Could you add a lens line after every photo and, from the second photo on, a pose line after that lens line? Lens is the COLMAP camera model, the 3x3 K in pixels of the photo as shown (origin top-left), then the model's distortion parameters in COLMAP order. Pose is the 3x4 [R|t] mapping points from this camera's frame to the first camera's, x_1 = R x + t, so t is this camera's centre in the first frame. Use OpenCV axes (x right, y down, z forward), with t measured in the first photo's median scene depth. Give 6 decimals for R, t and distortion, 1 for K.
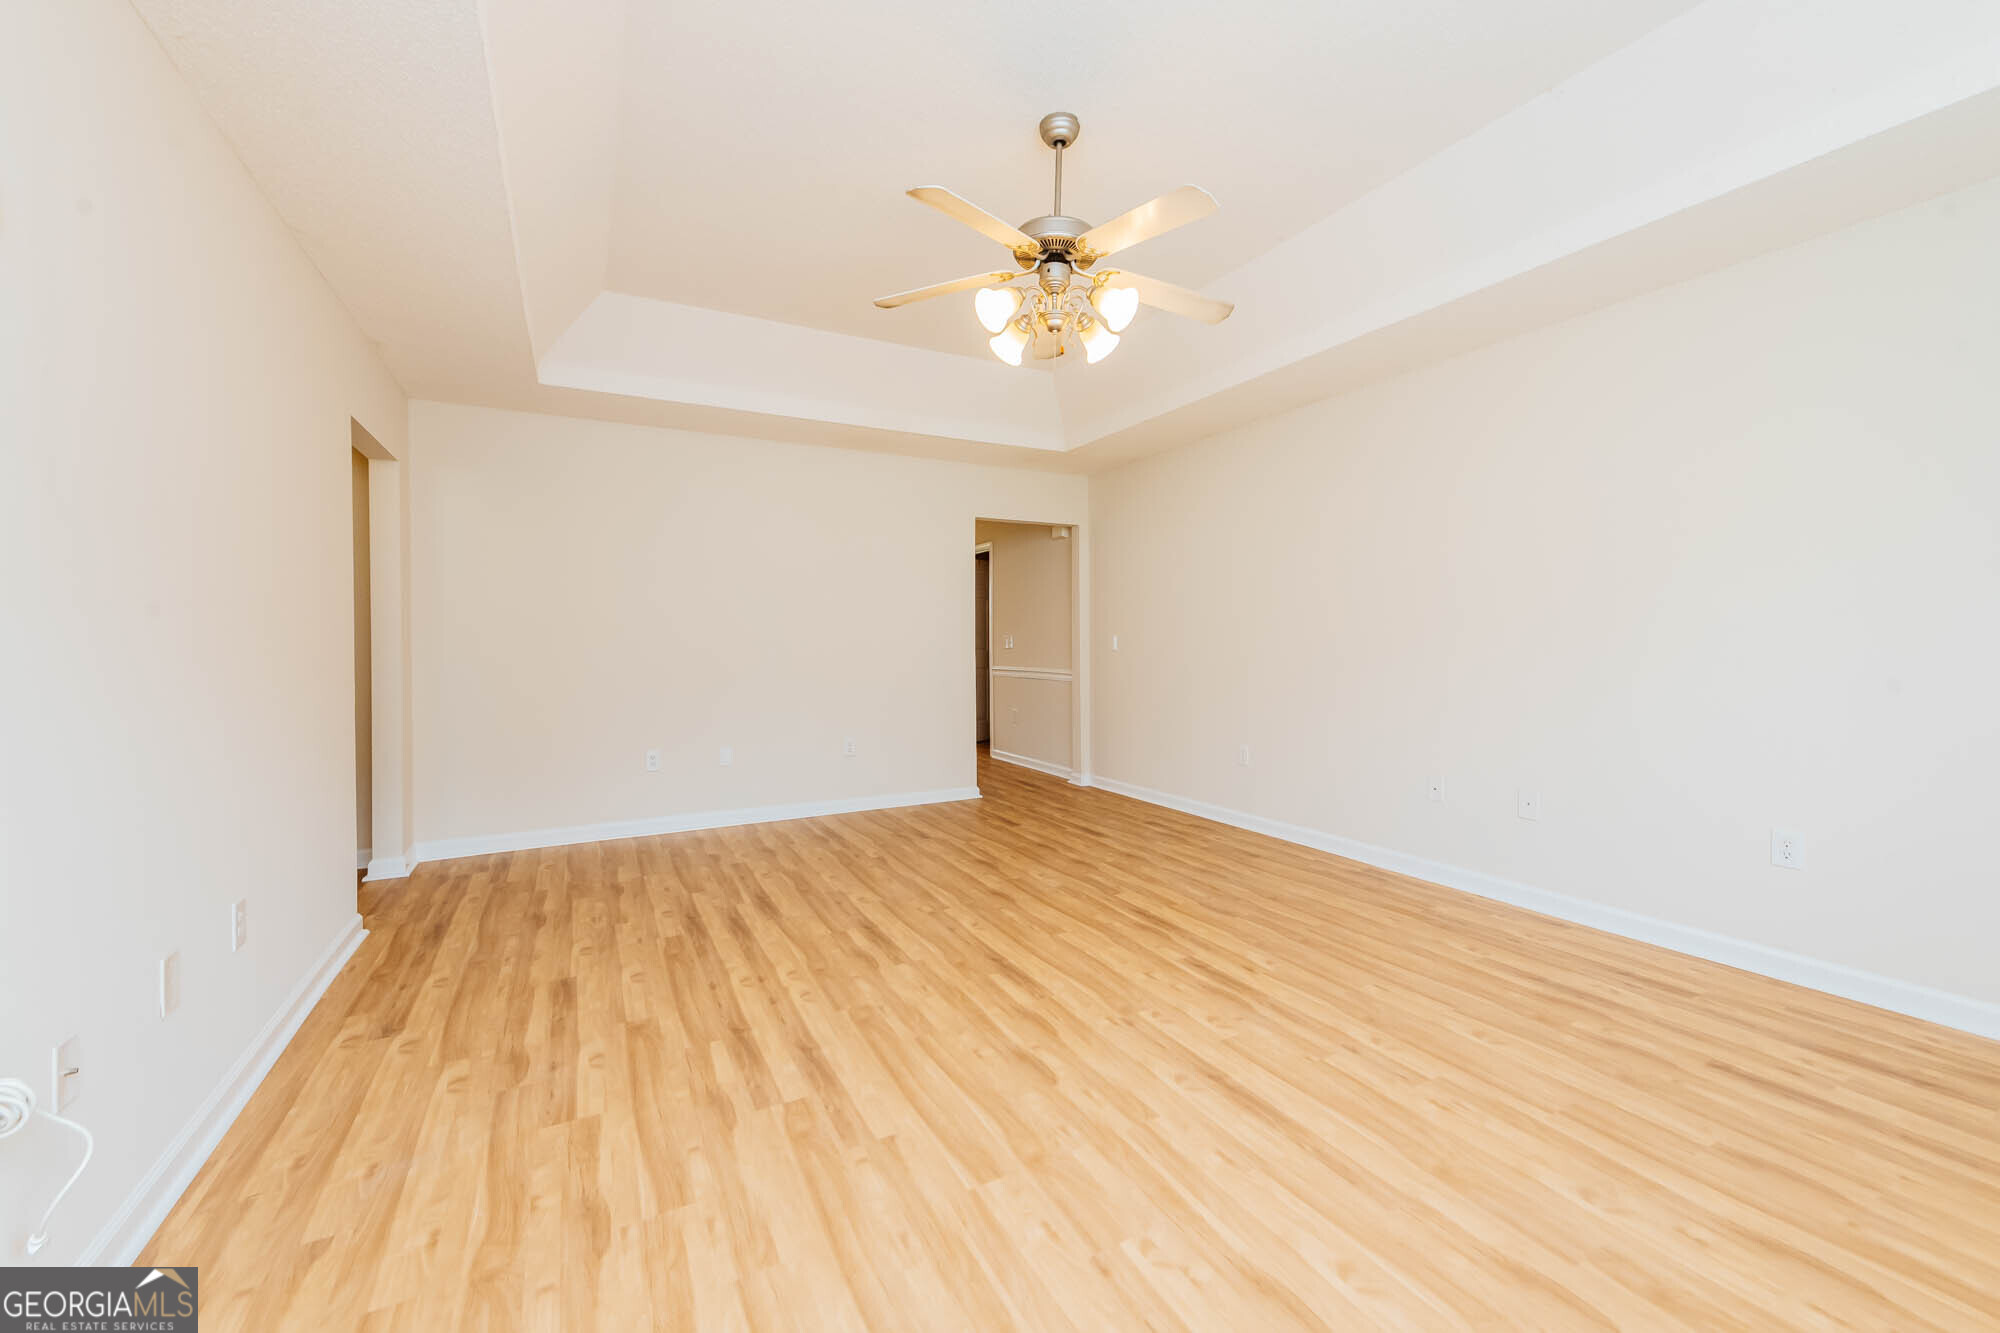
lens RADIAL K [[788.9, 0, 996.5], [0, 788.9, 646.8], [0, 0, 1]] dist [0.013403, -0.005346]
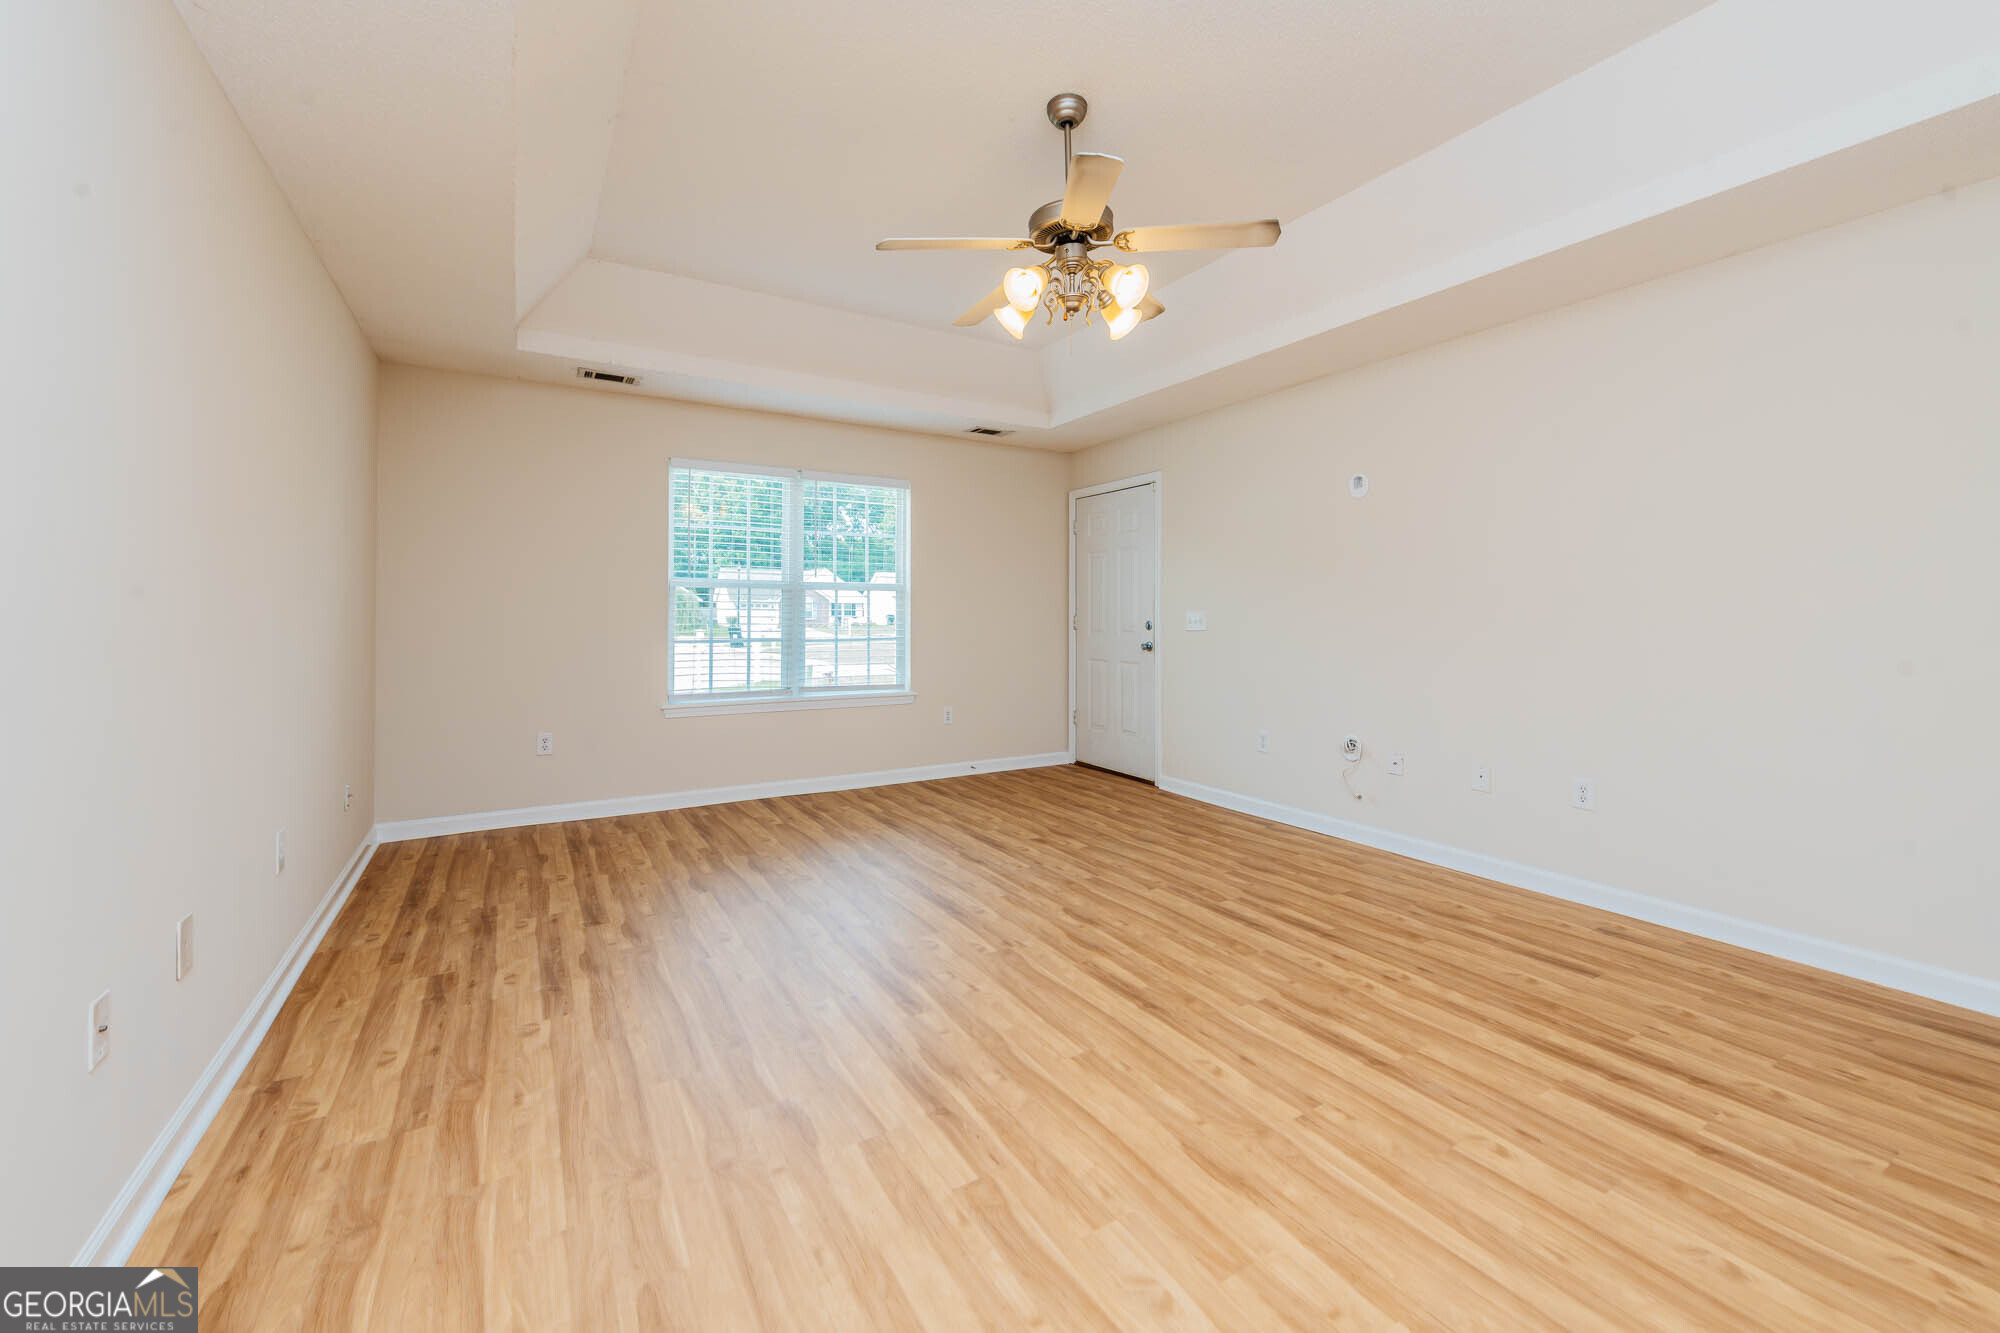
lens RADIAL K [[788.9, 0, 996.5], [0, 788.9, 646.8], [0, 0, 1]] dist [0.013403, -0.005346]
pose [[-0.998765, 0.008899, -0.048872, 0.208568], [0.006315, 0.998586, 0.052778, -0.023348], [0.049273, 0.052404, -0.997410, 1.898206]]
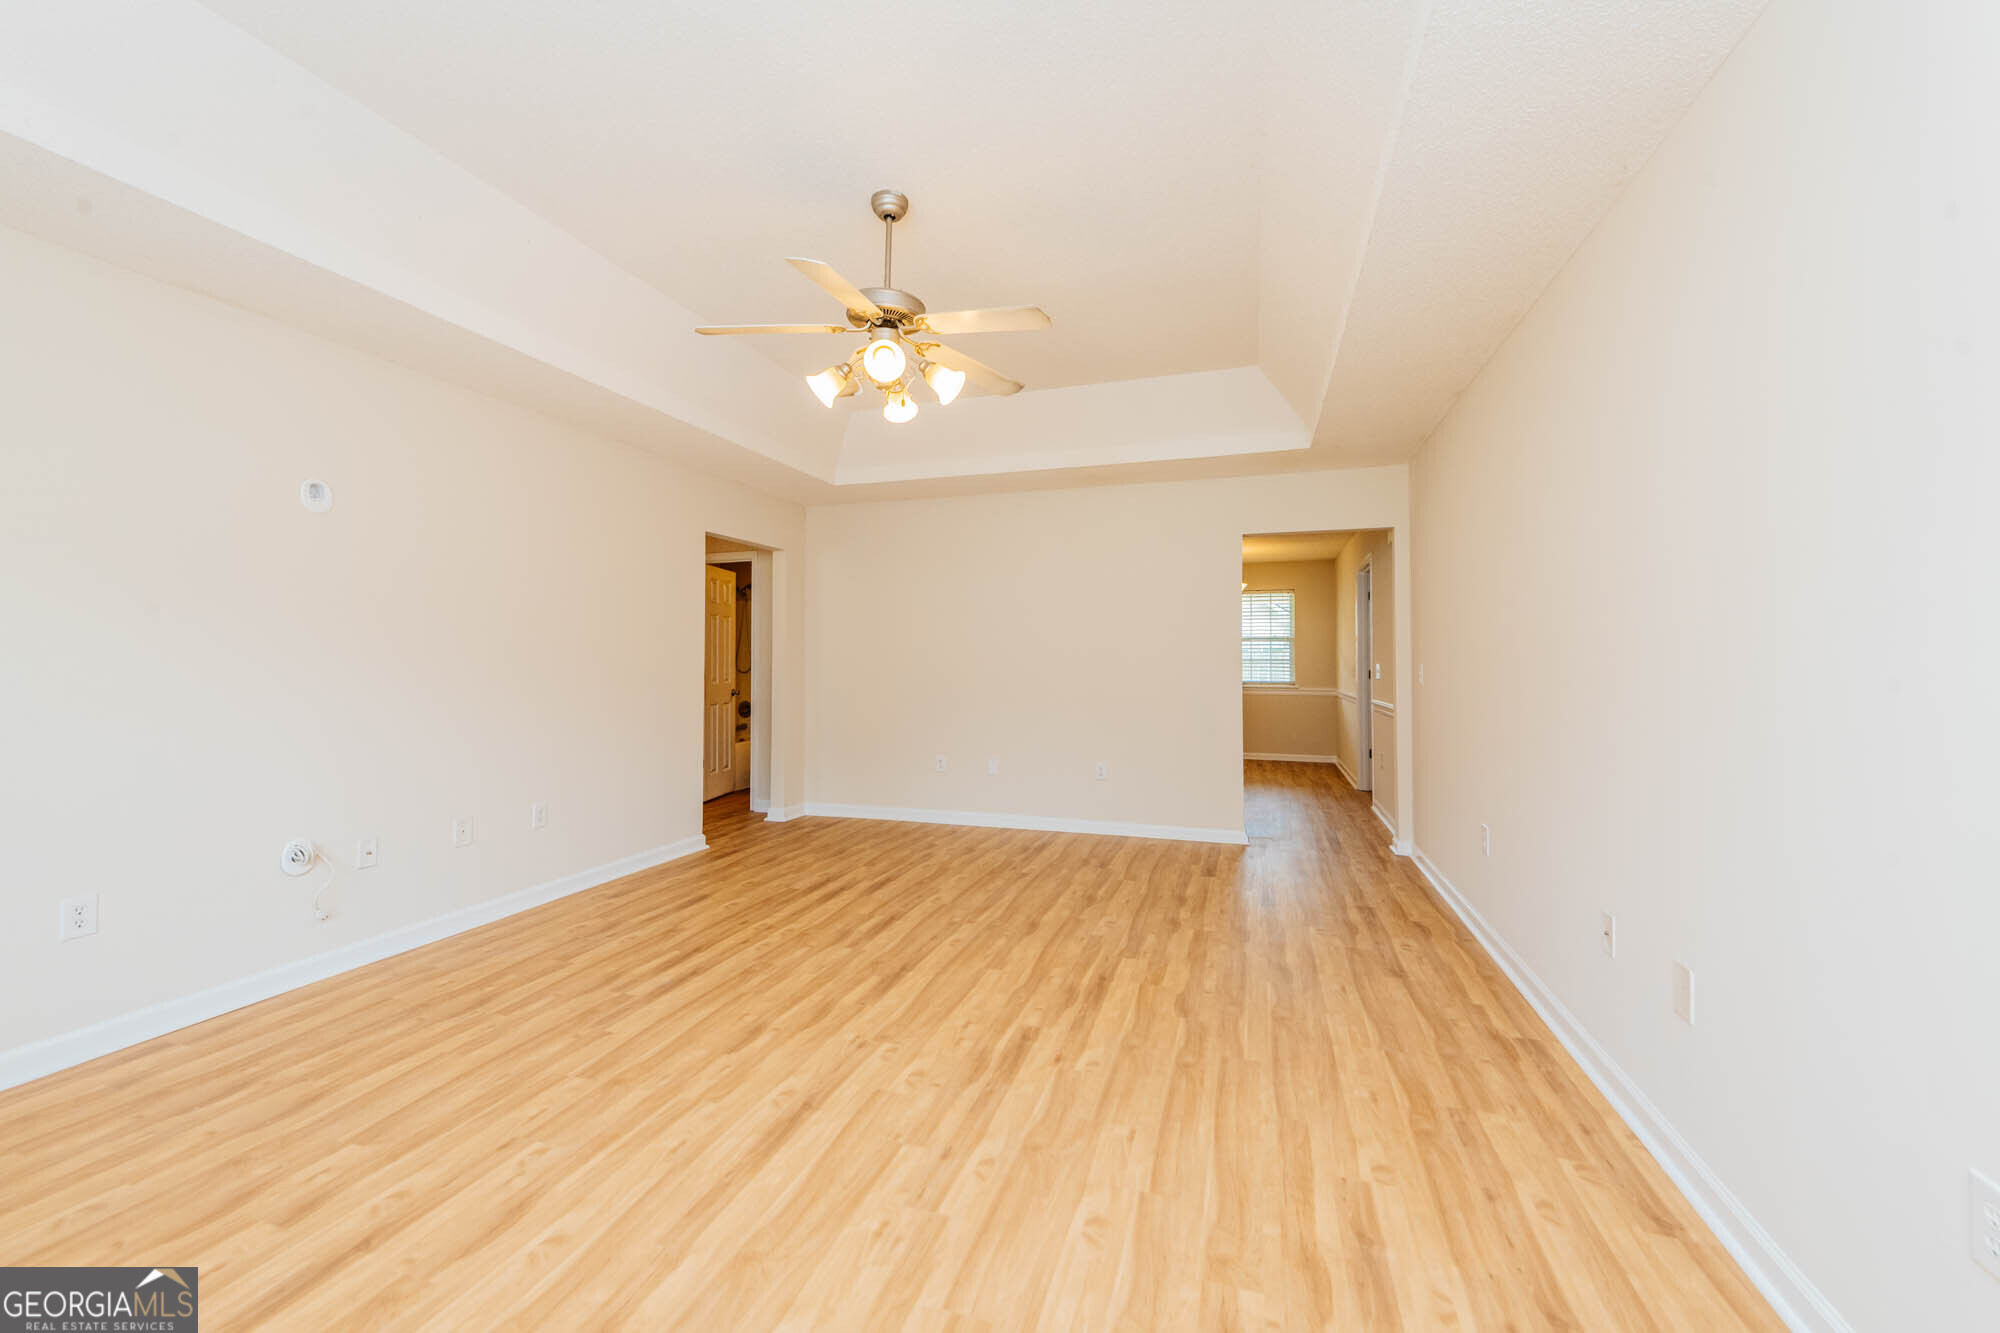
lens RADIAL K [[788.9, 0, 996.5], [0, 788.9, 646.8], [0, 0, 1]] dist [0.013403, -0.005346]
pose [[0.692310, -0.007804, -0.721558, 0.921026], [-0.011218, 0.999704, -0.021576, -0.023207], [0.721513, 0.023032, 0.692018, 0.352517]]
